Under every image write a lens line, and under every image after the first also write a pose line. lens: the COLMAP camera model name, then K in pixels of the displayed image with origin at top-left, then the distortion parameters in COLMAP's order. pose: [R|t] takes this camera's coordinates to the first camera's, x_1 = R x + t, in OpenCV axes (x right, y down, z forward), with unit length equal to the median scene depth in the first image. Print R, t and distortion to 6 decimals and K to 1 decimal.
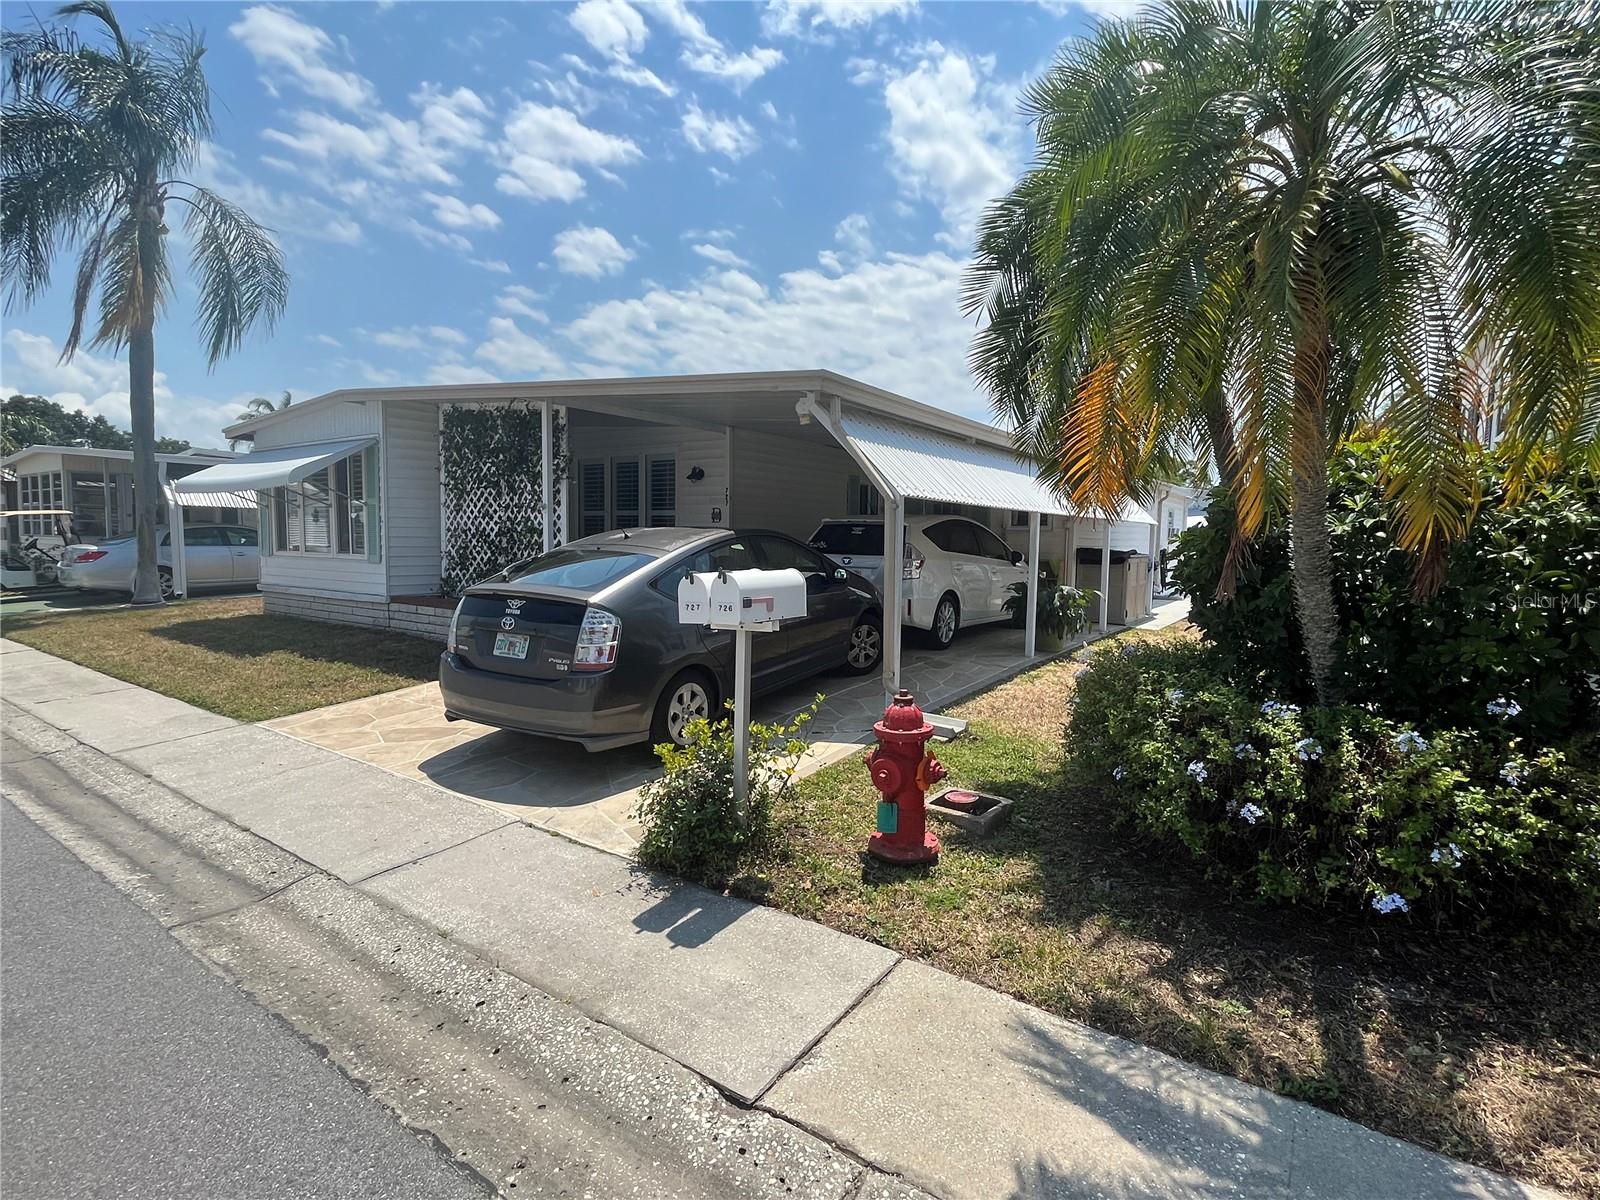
lens RADIAL K [[774.1, 0, 800.0], [0, 774.1, 600.0], [0, 0, 1]] dist [-0.000316, -0.000025]
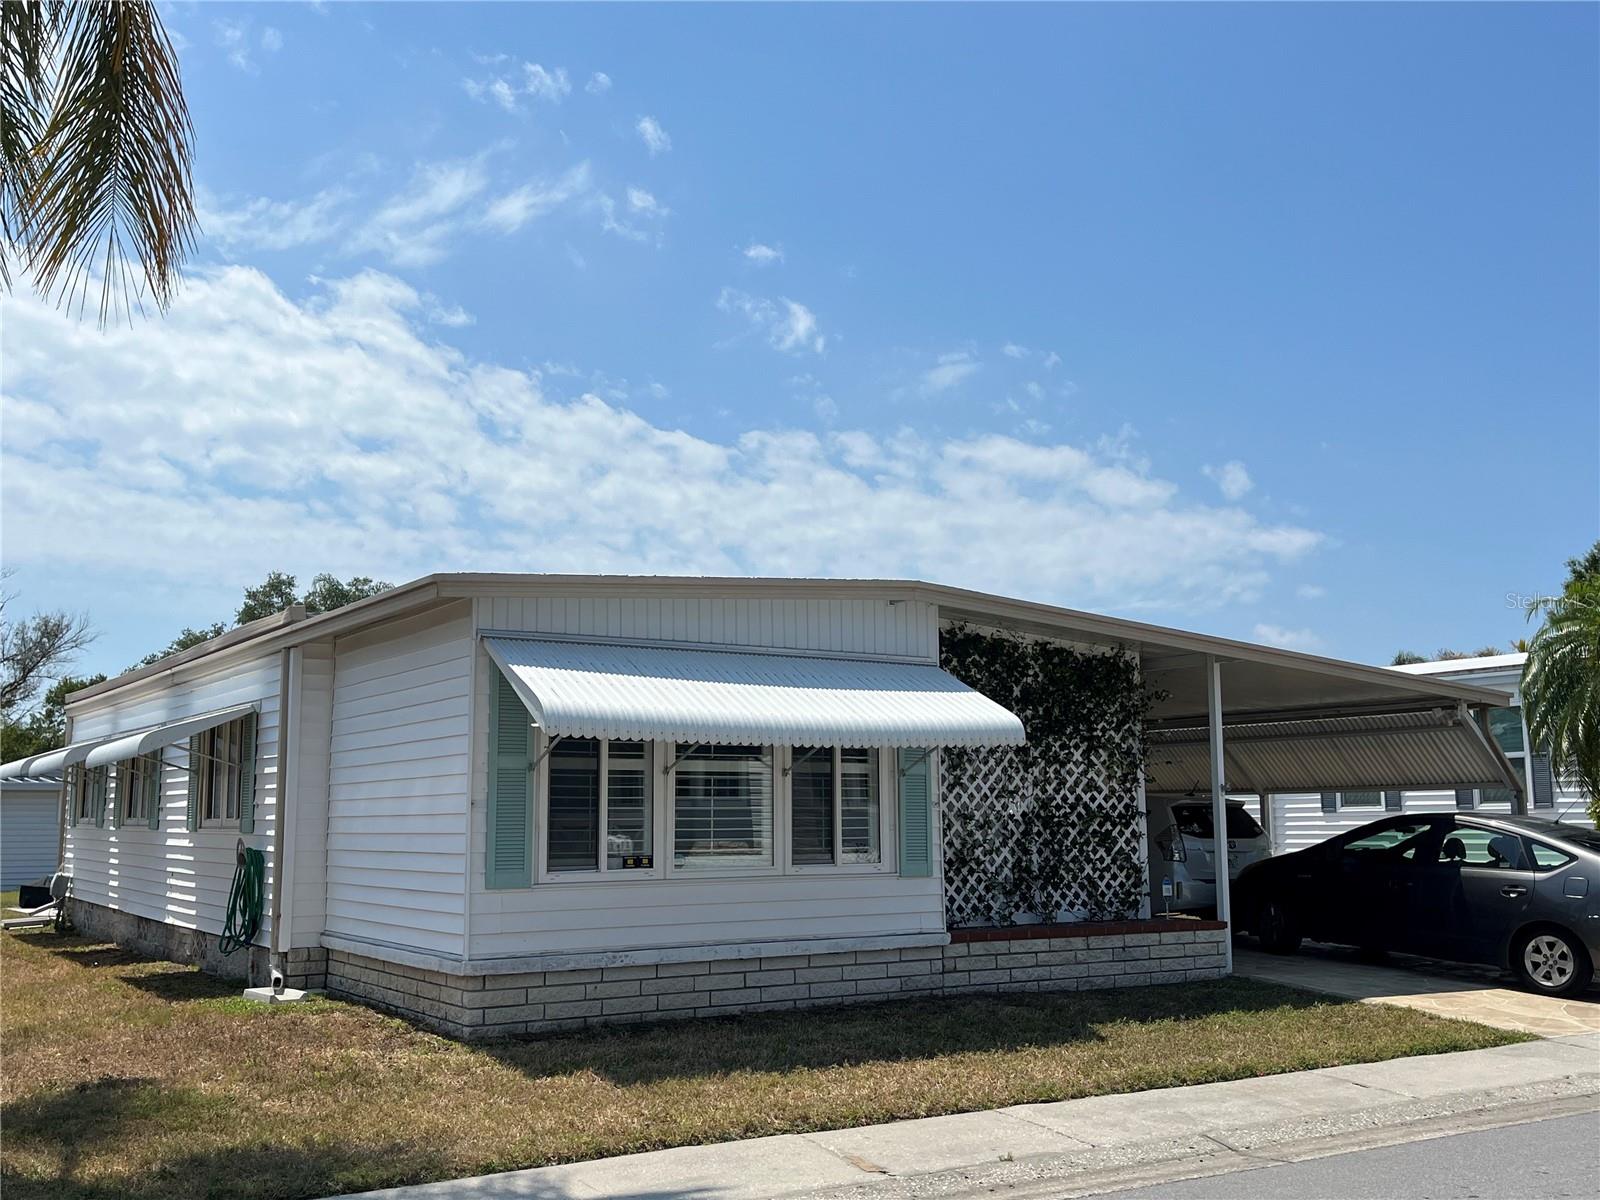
lens RADIAL K [[1546.9, 0, 800.0], [0, 1546.9, 600.0], [0, 0, 1]] dist [-0.002006, -0.004015]
pose [[0.376746, 0.122747, 0.918148, -1.695405], [0.088545, 0.981871, -0.167599, -0.065735], [-0.922075, 0.144439, 0.359047, 0.658205]]
